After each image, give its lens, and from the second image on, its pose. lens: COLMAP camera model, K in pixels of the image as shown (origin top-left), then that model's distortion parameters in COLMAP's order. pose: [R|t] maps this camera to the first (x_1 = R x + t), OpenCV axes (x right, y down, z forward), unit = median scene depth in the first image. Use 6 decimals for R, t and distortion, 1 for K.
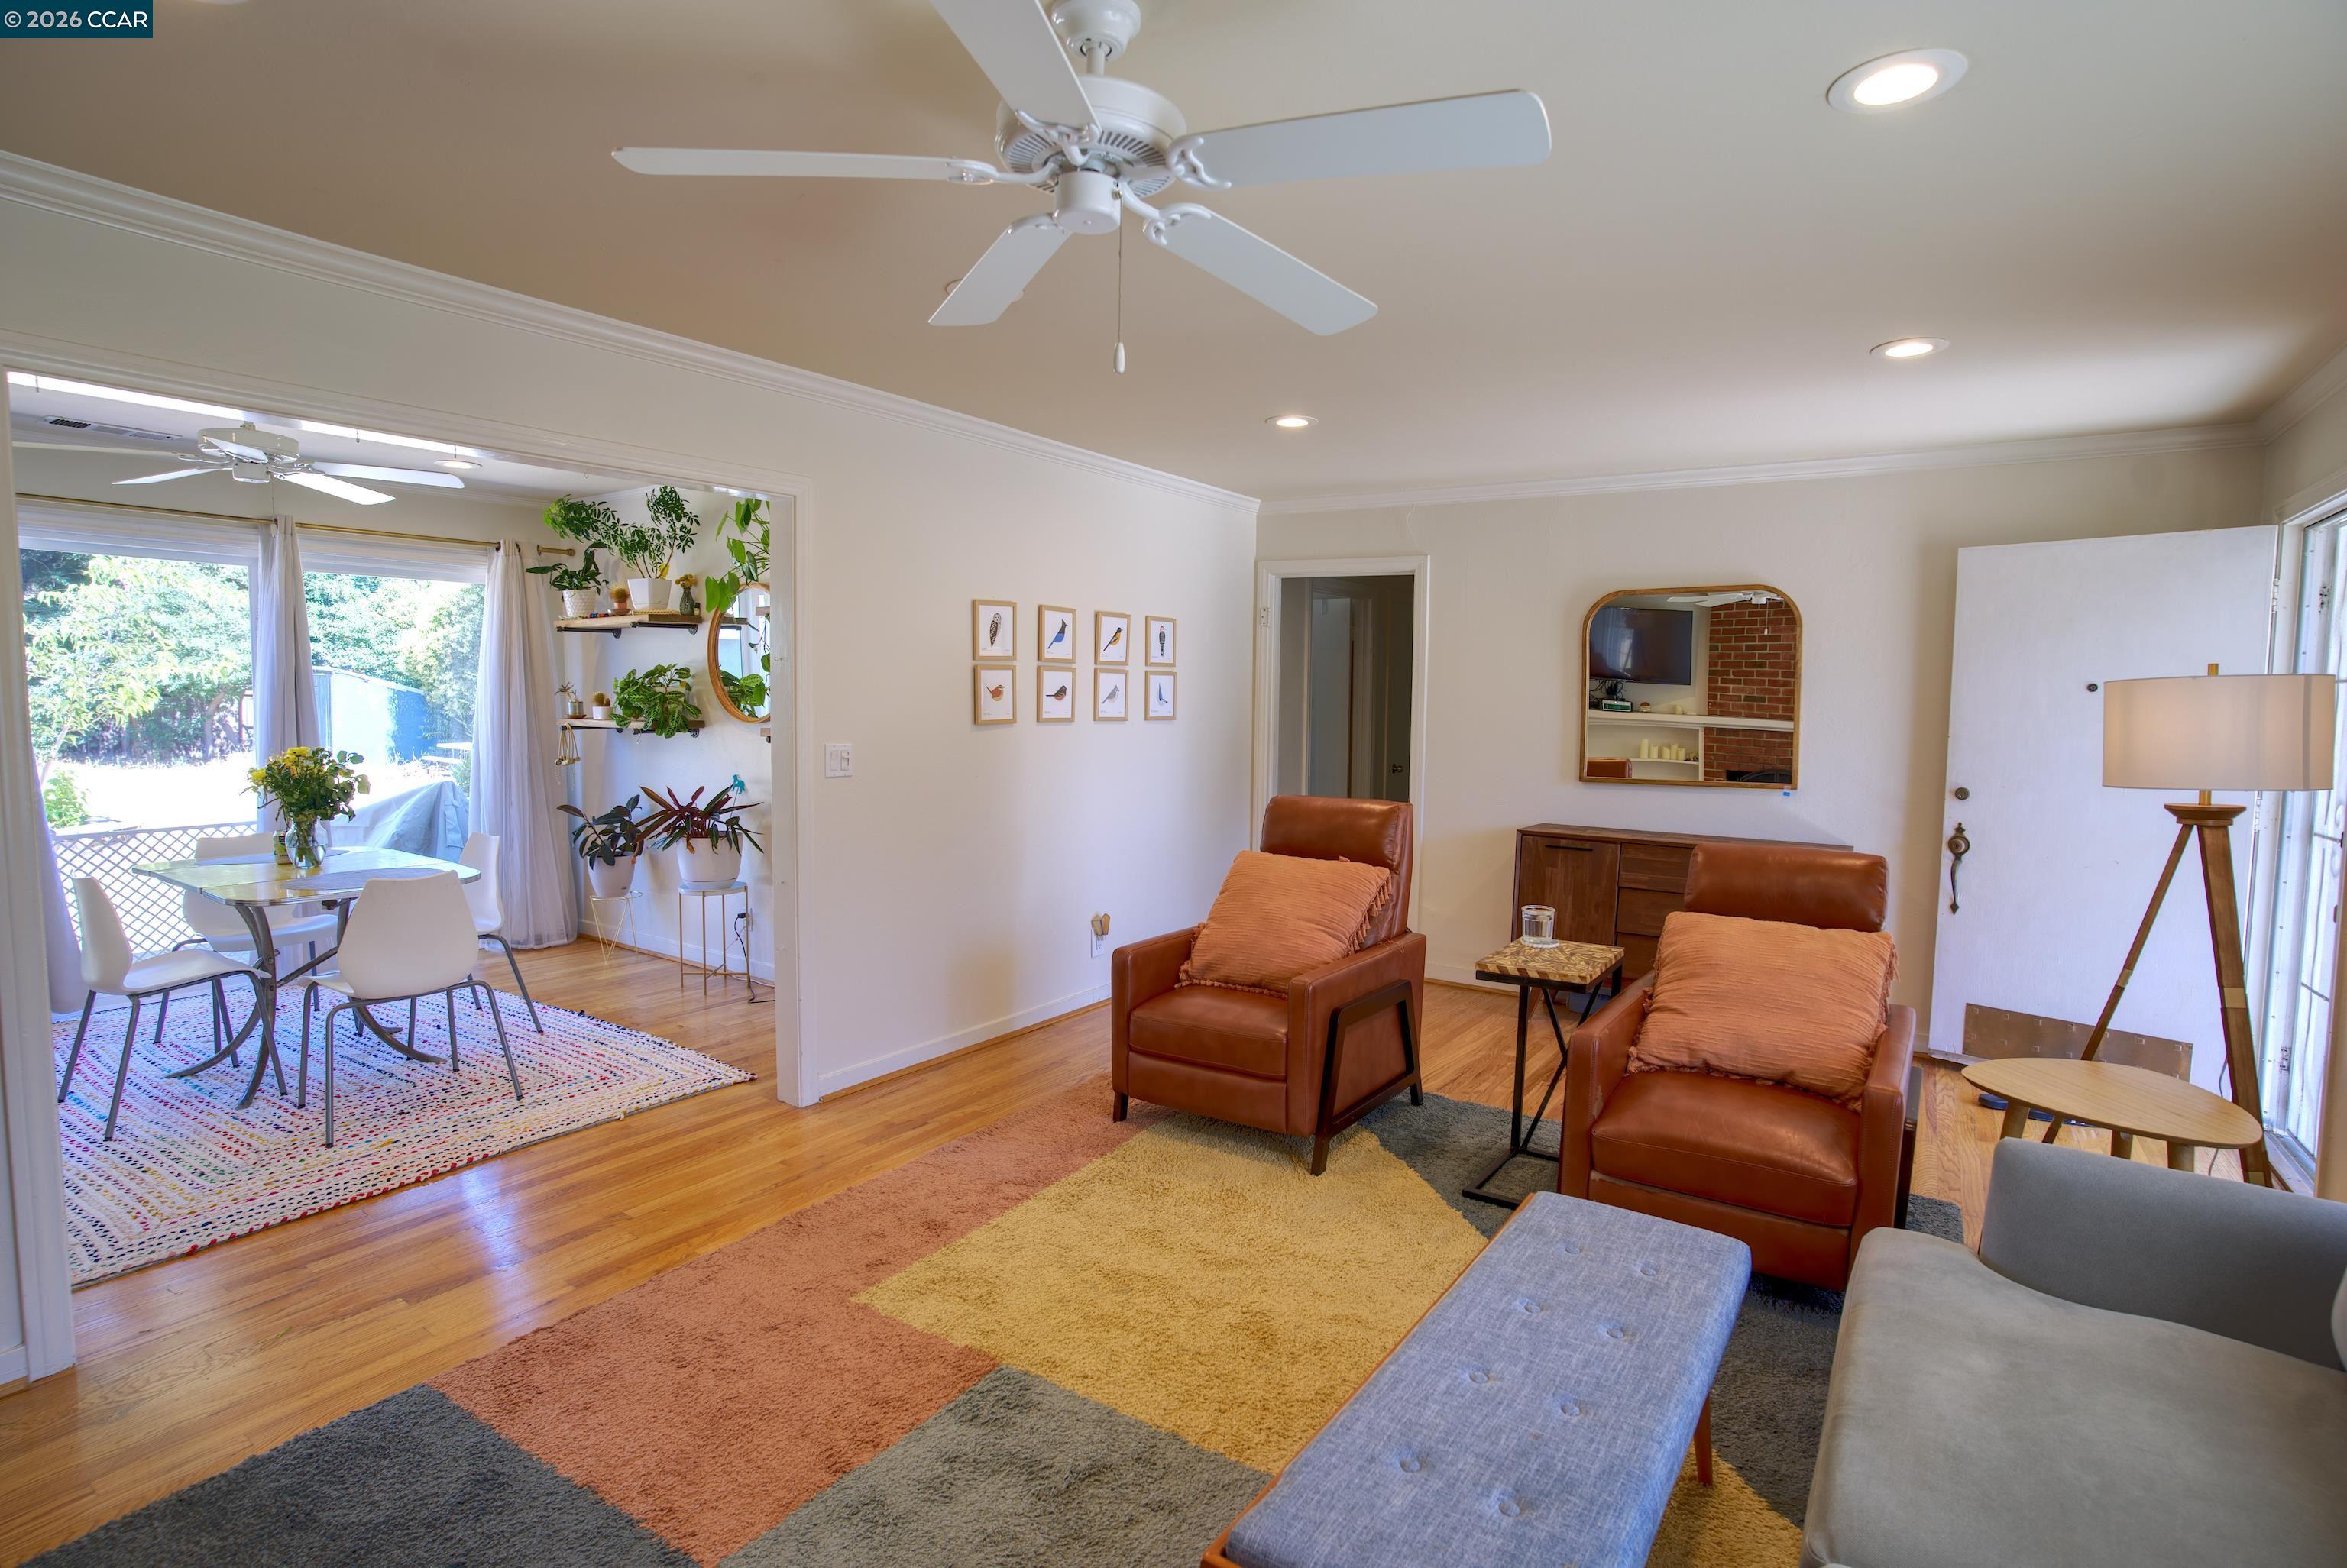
lens RADIAL K [[1145.3, 0, 1183.9], [0, 1145.3, 780.9], [0, 0, 1]] dist [-0.081486, 0.036249]
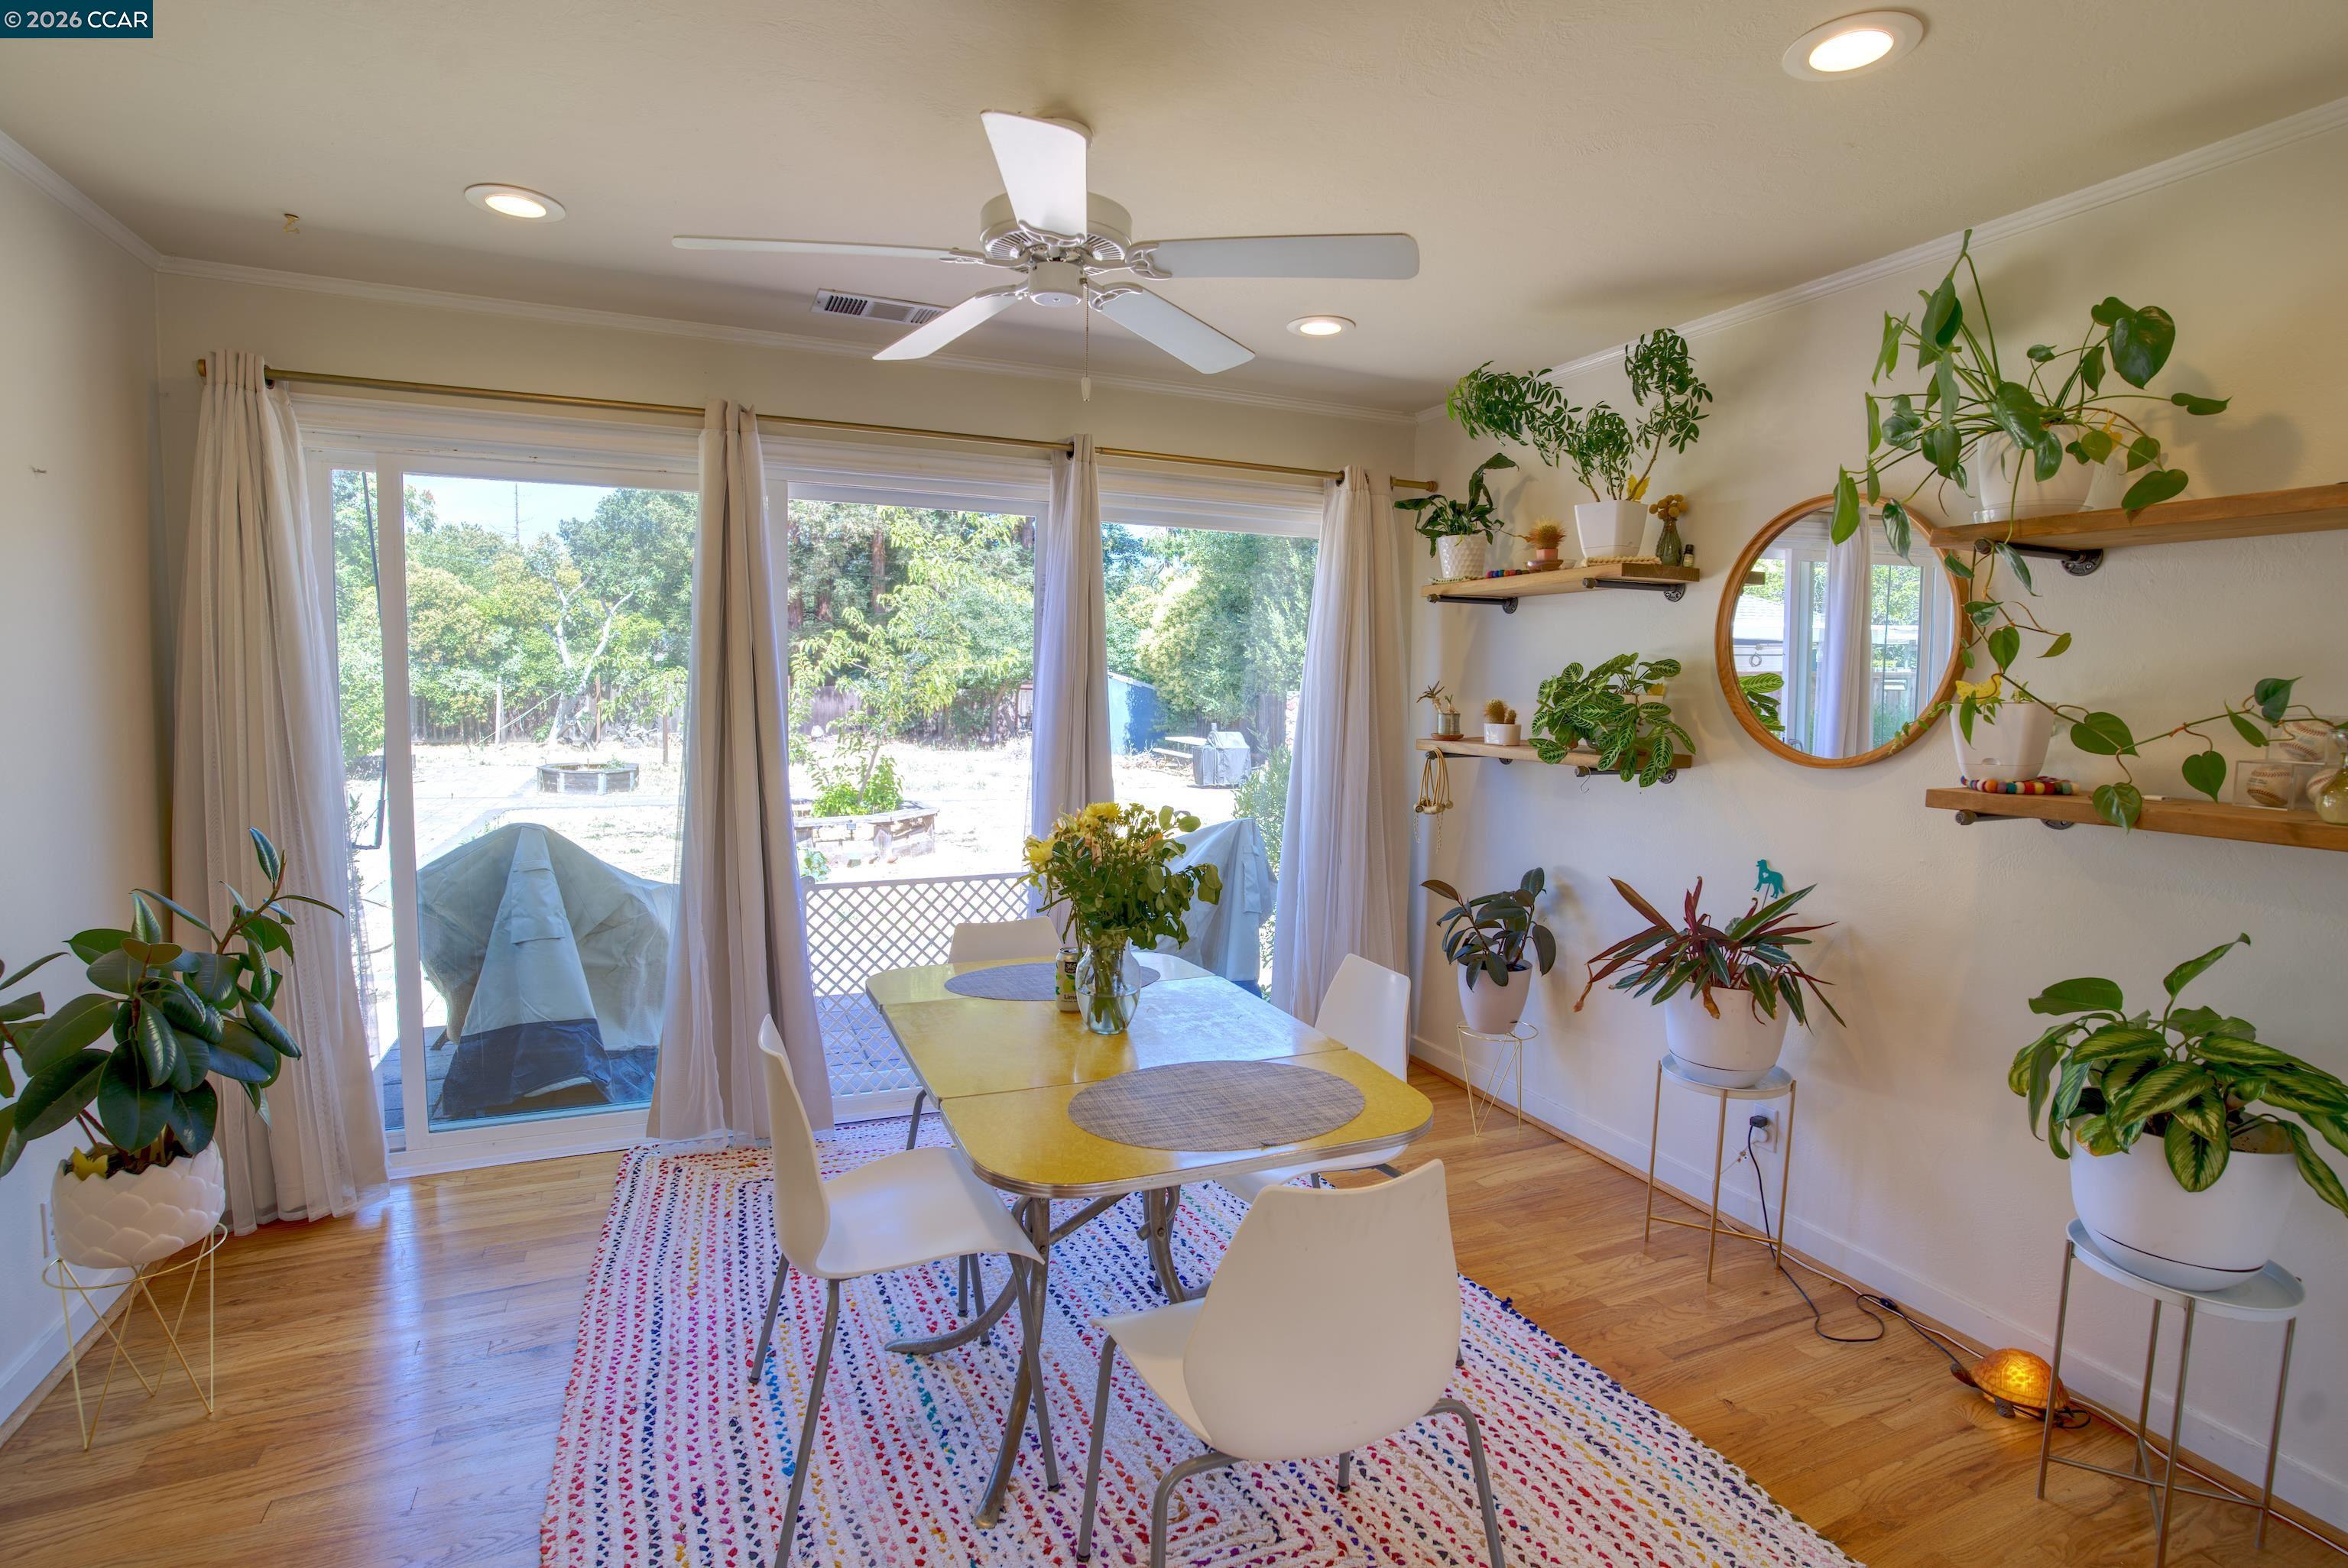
lens RADIAL K [[1145.8, 0, 1184.4], [0, 1145.8, 780.9], [0, 0, 1]] dist [-0.081486, 0.036249]
pose [[0.845344, 0.049789, -0.531897, -0.348280], [-0.049667, 0.998660, 0.014547, -0.037296], [0.531909, 0.014120, 0.846684, 0.404140]]
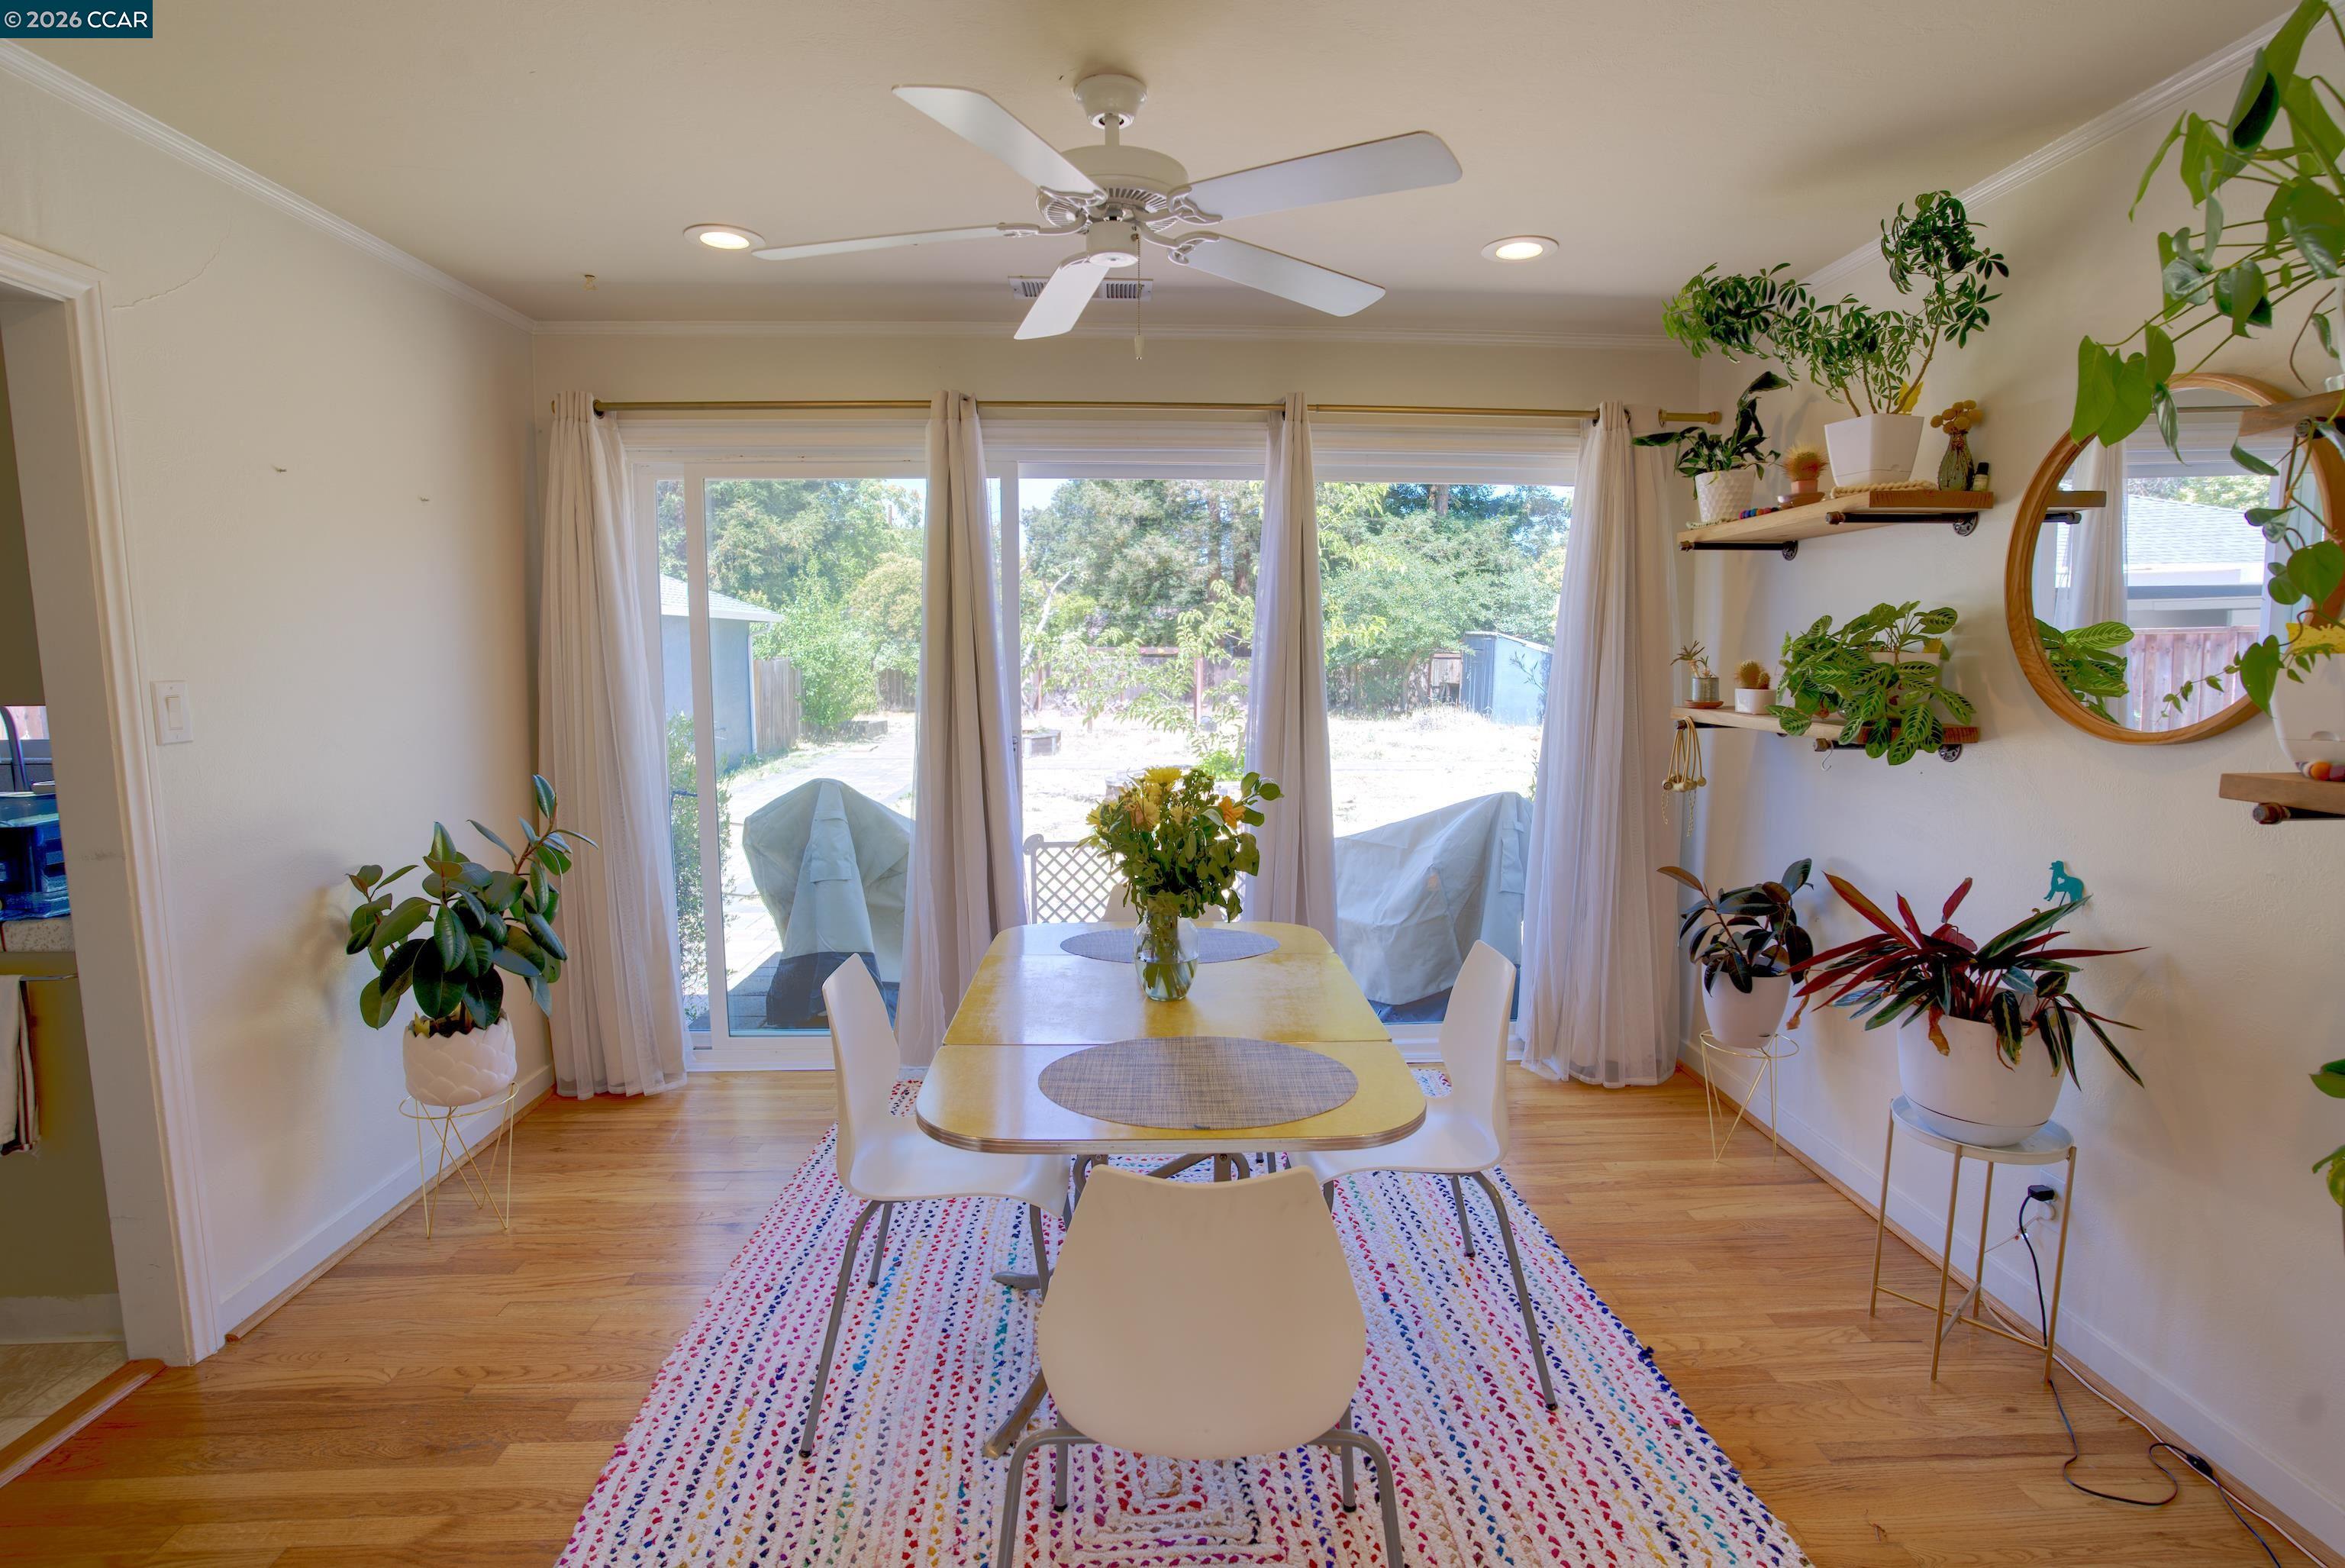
lens RADIAL K [[1144.5, 0, 1182.8], [0, 1144.5, 780.9], [0, 0, 1]] dist [-0.081486, 0.036249]
pose [[0.591596, 0.082261, -0.802027, -0.264293], [-0.056273, 0.996568, 0.060706, -0.042059], [0.804268, 0.009219, 0.594195, 0.498168]]
